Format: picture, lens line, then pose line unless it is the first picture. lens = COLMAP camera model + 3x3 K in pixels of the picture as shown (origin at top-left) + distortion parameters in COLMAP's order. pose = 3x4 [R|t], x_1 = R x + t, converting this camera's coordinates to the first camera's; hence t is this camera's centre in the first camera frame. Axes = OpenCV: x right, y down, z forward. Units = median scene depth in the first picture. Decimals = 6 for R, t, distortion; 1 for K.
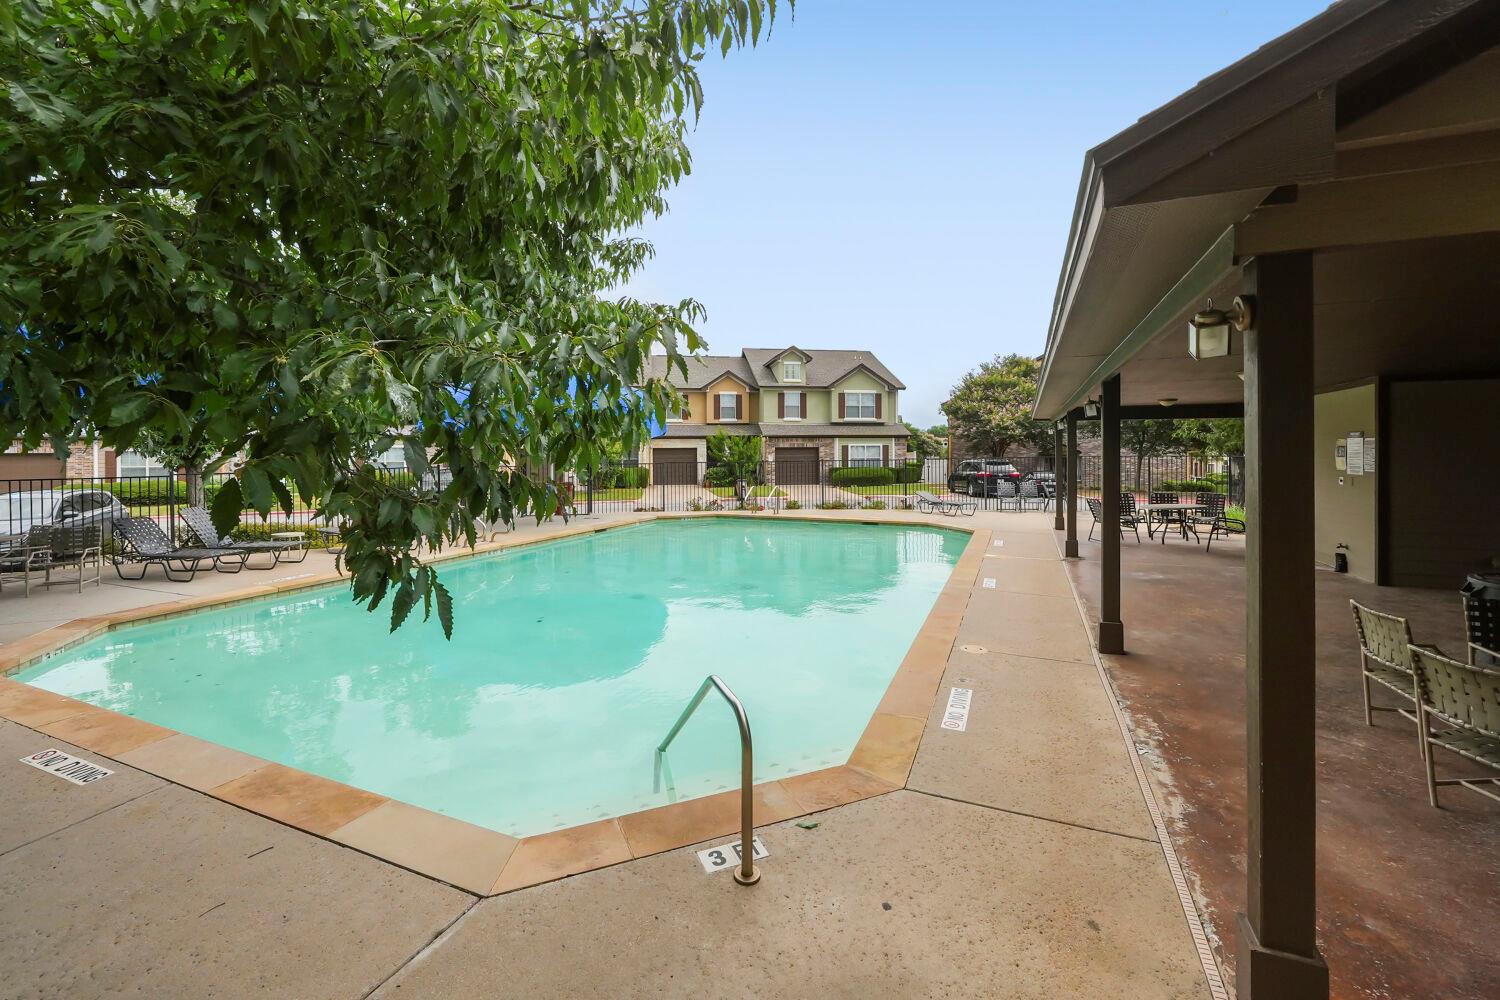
lens RADIAL K [[649.8, 0, 744.6], [0, 649.8, 444.8], [0, 0, 1]] dist [-0.001198, -0.000099]
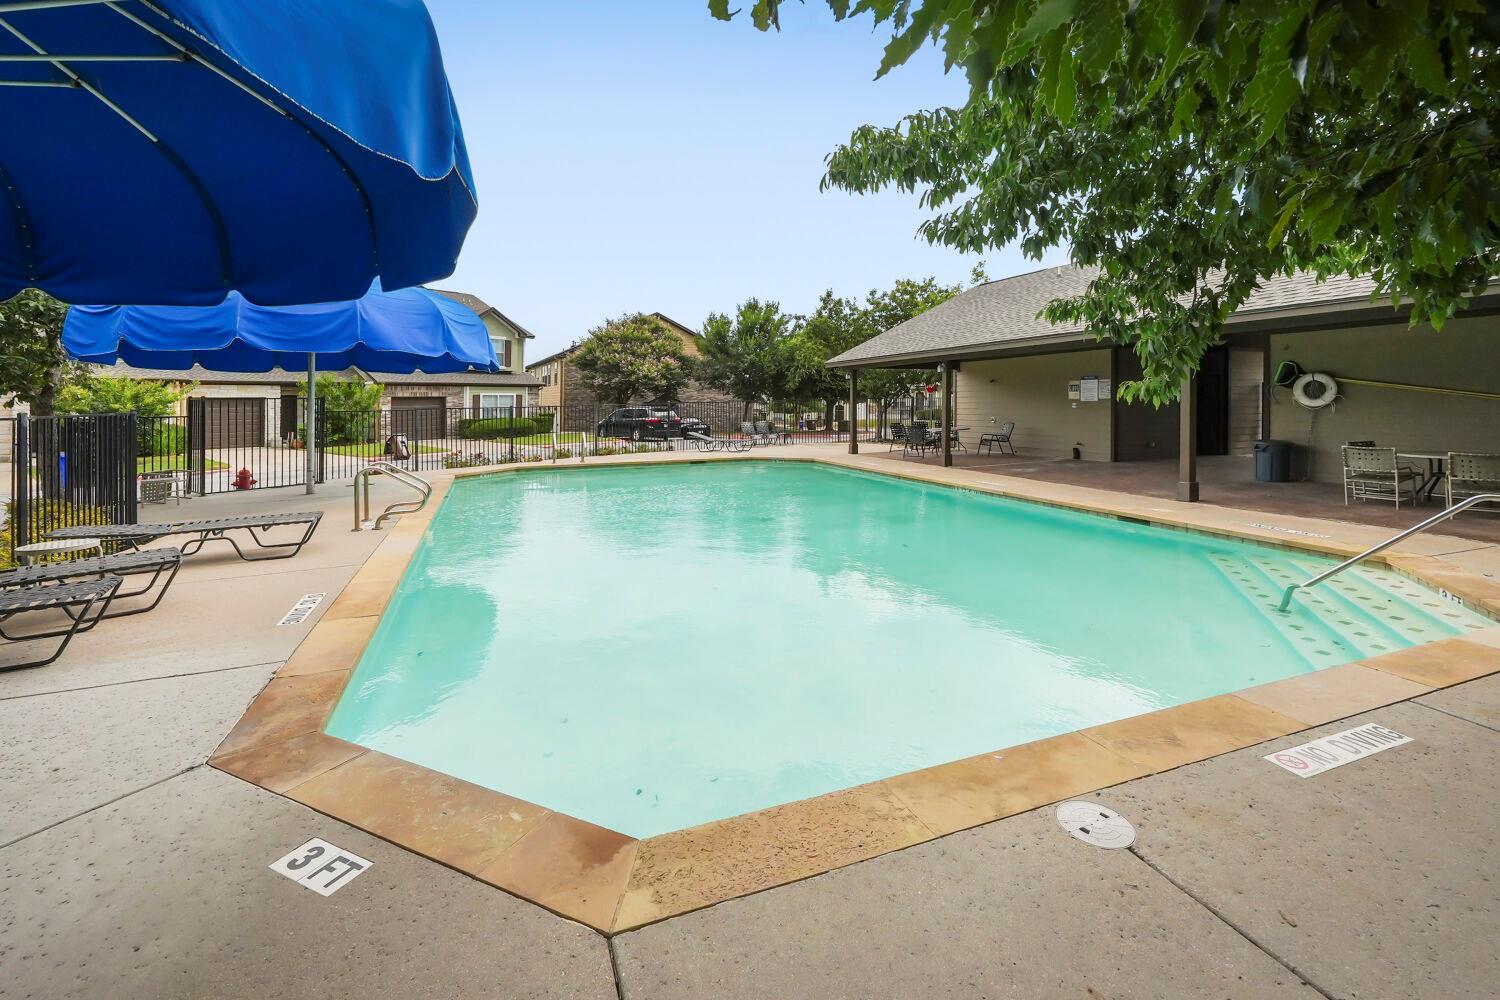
lens RADIAL K [[649.8, 0, 744.6], [0, 649.8, 444.8], [0, 0, 1]] dist [-0.001198, -0.000099]
pose [[0.717943, -0.048481, 0.694411, -0.216433], [-0.000995, 0.997499, 0.070670, 0.006313], [-0.696101, -0.051428, 0.716099, 0.071013]]
